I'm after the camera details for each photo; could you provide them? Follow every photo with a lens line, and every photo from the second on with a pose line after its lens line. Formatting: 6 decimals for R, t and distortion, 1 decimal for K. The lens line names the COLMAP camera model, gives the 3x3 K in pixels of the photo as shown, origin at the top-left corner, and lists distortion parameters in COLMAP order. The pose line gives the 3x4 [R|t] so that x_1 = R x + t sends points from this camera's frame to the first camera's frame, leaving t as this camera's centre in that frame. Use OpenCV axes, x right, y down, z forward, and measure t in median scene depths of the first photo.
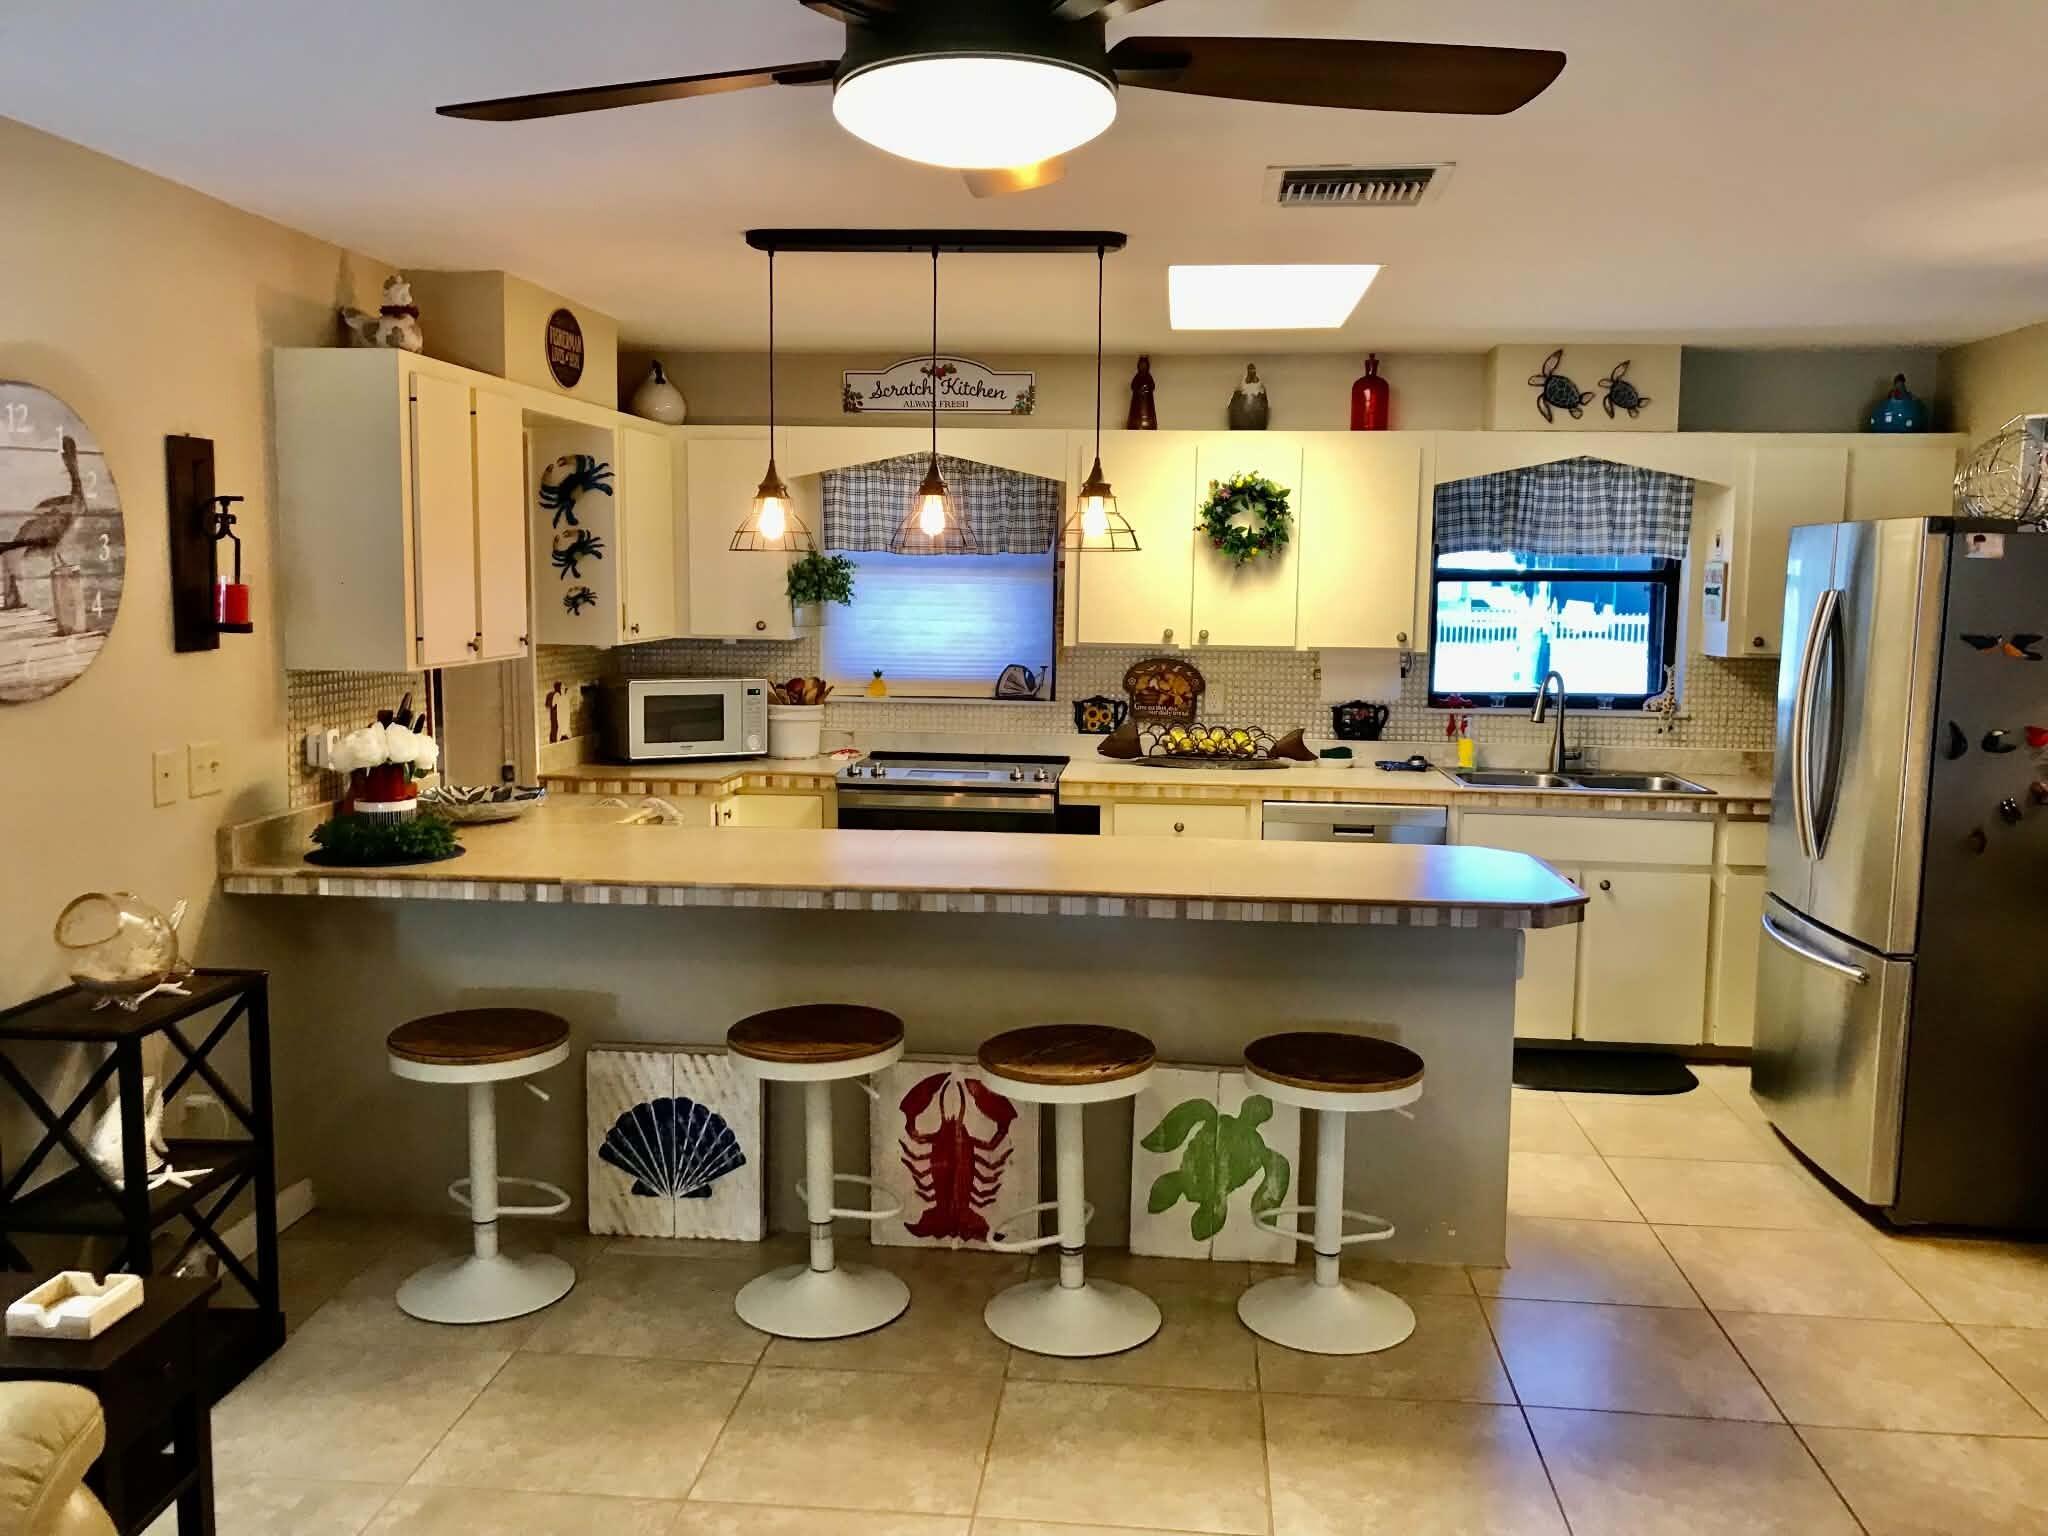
lens RADIAL K [[1656.4, 0, 1024.0], [0, 1656.4, 768.0], [0, 0, 1]] dist [-0.010265, -0.010133]
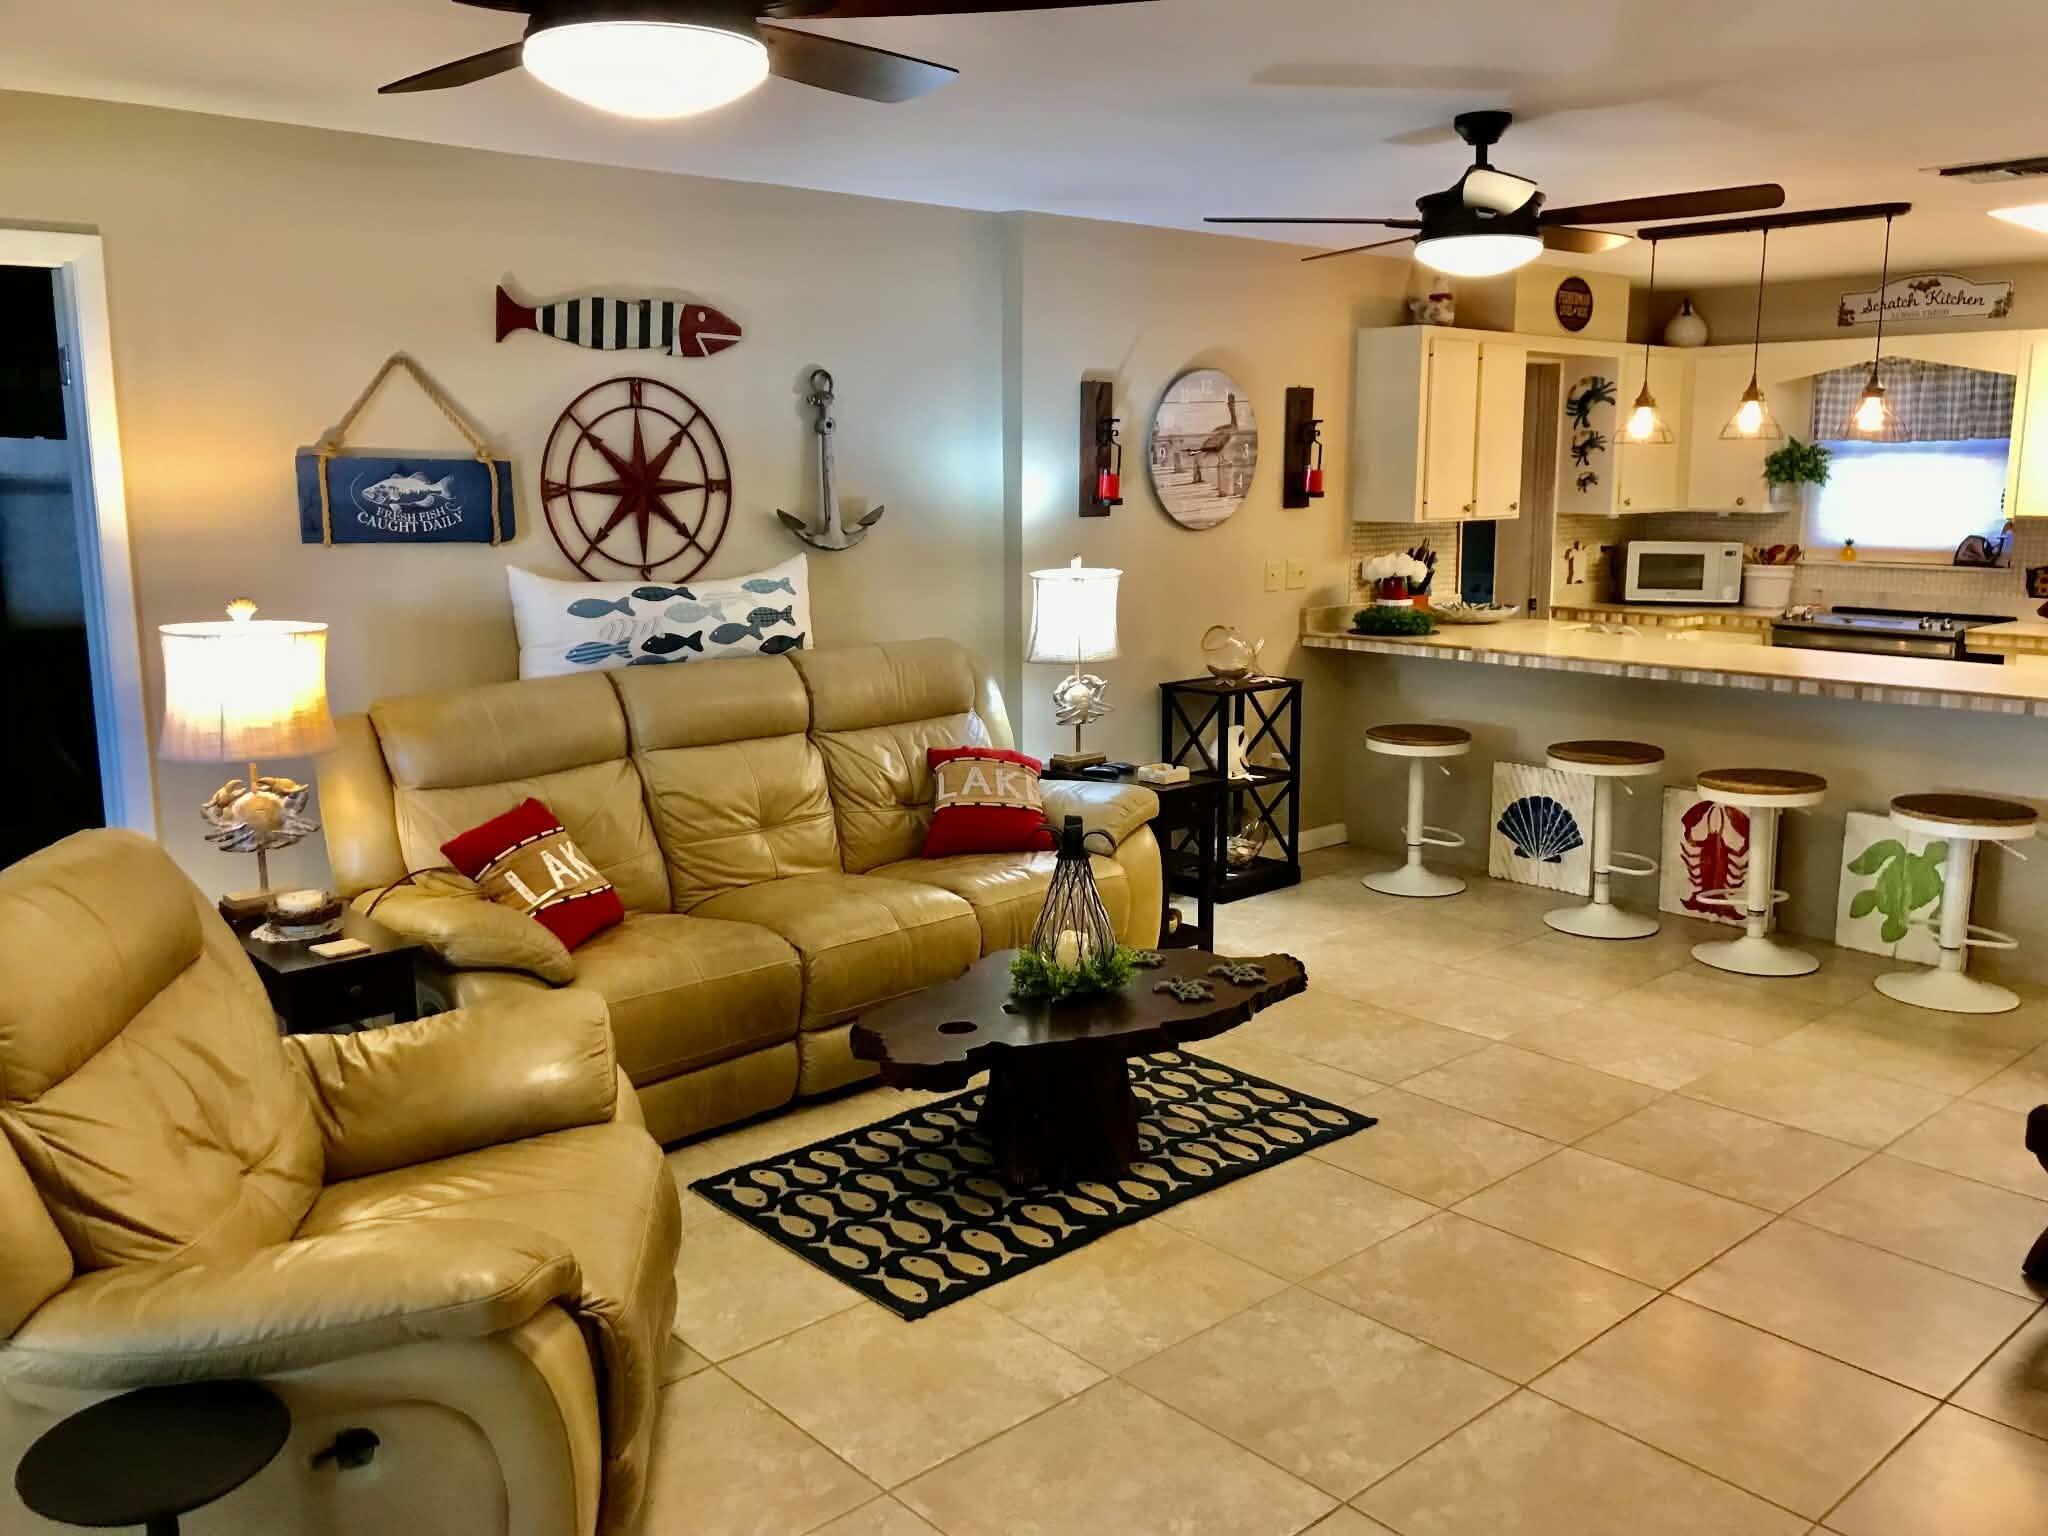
lens RADIAL K [[1701.1, 0, 1108.7], [0, 1701.1, 770.2], [0, 0, 1]] dist [-0.003023, 0.040145]
pose [[0.762663, 0.103085, -0.638528, 0.504070], [-0.064461, 0.994417, 0.083548, 0.064900], [0.643576, -0.022559, 0.765050, -0.504745]]
